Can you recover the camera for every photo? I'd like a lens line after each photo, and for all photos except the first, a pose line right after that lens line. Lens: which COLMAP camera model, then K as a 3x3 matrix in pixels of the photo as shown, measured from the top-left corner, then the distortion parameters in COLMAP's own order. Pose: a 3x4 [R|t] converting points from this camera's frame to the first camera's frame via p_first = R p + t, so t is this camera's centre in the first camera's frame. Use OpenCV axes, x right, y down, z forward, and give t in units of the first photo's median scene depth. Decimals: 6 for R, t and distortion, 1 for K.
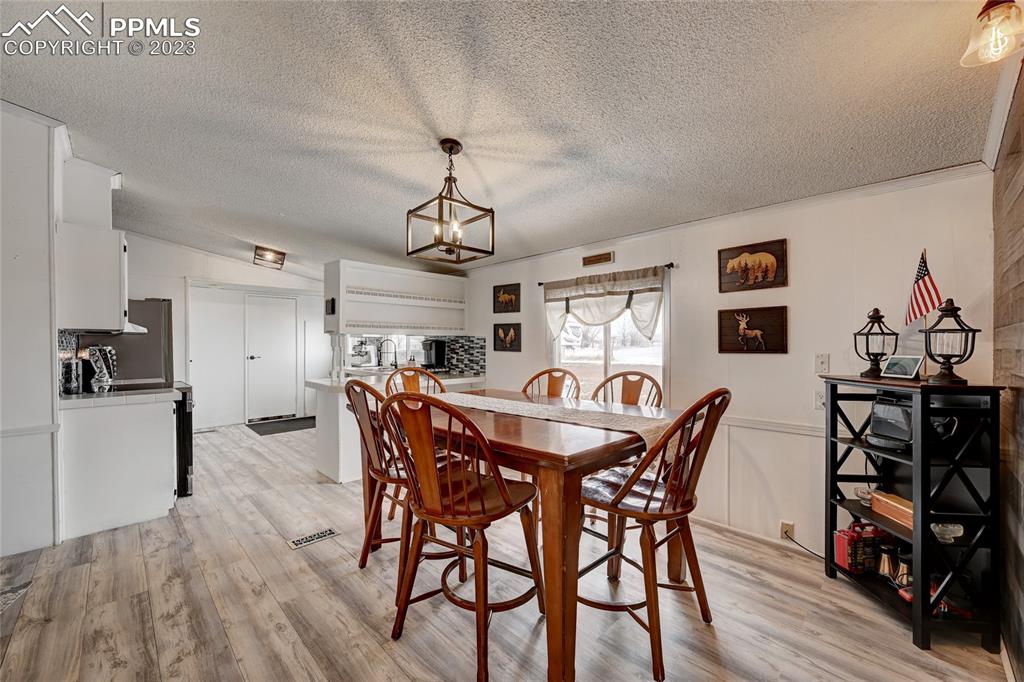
lens RADIAL K [[403.2, 0, 512.3], [0, 403.2, 344.5], [0, 0, 1]] dist [-0.001793, 0.000258]
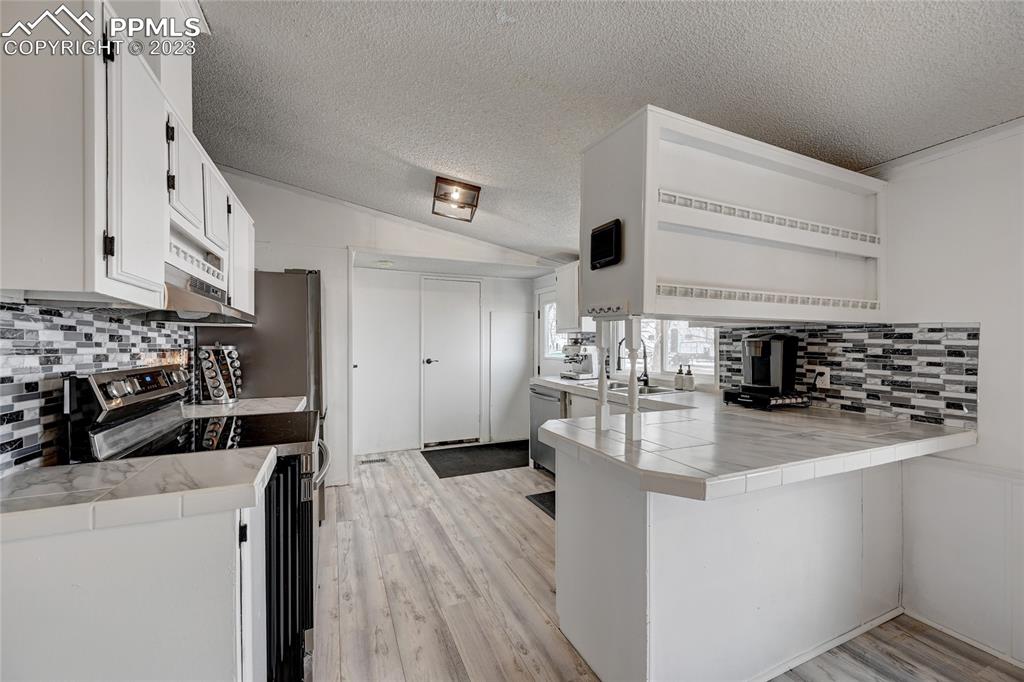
lens RADIAL K [[403.2, 0, 512.3], [0, 403.2, 344.5], [0, 0, 1]] dist [-0.001793, 0.000258]
pose [[0.934716, 0.003107, -0.355382, -0.387581], [-0.003322, 0.999994, 0.000004, 0.001705], [0.355381, 0.001177, 0.934721, 0.586734]]
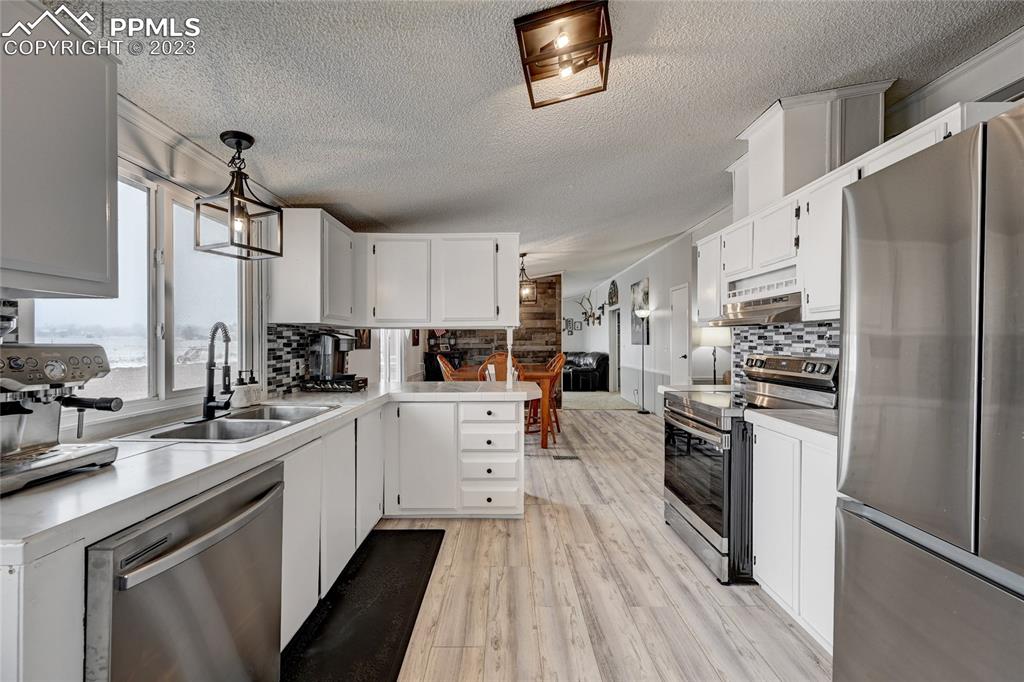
lens RADIAL K [[403.2, 0, 512.3], [0, 403.2, 344.5], [0, 0, 1]] dist [-0.001793, 0.000258]
pose [[-0.720561, -0.001159, 0.693390, -0.990705], [0.003440, 0.999980, 0.005247, 0.002844], [-0.693383, 0.006166, -0.720543, 1.572769]]
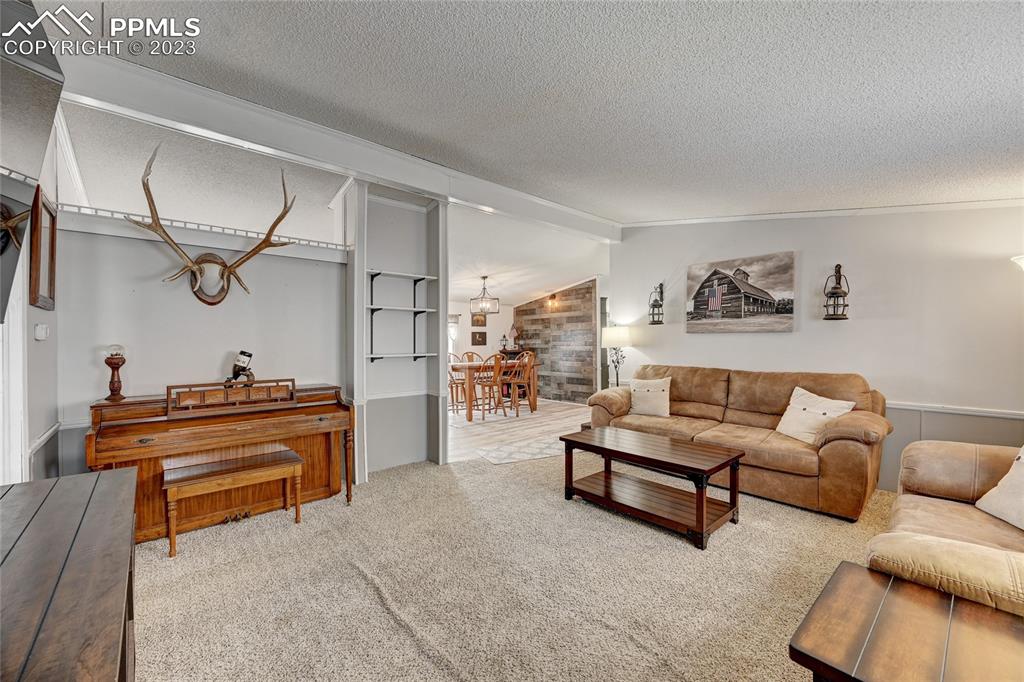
lens RADIAL K [[403.2, 0, 512.3], [0, 403.2, 344.5], [0, 0, 1]] dist [-0.001793, 0.000258]
pose [[0.060851, -0.005331, 0.998133, -1.856761], [0.003733, 0.999980, 0.005113, -0.001259], [-0.998140, 0.003415, 0.060870, 0.354628]]
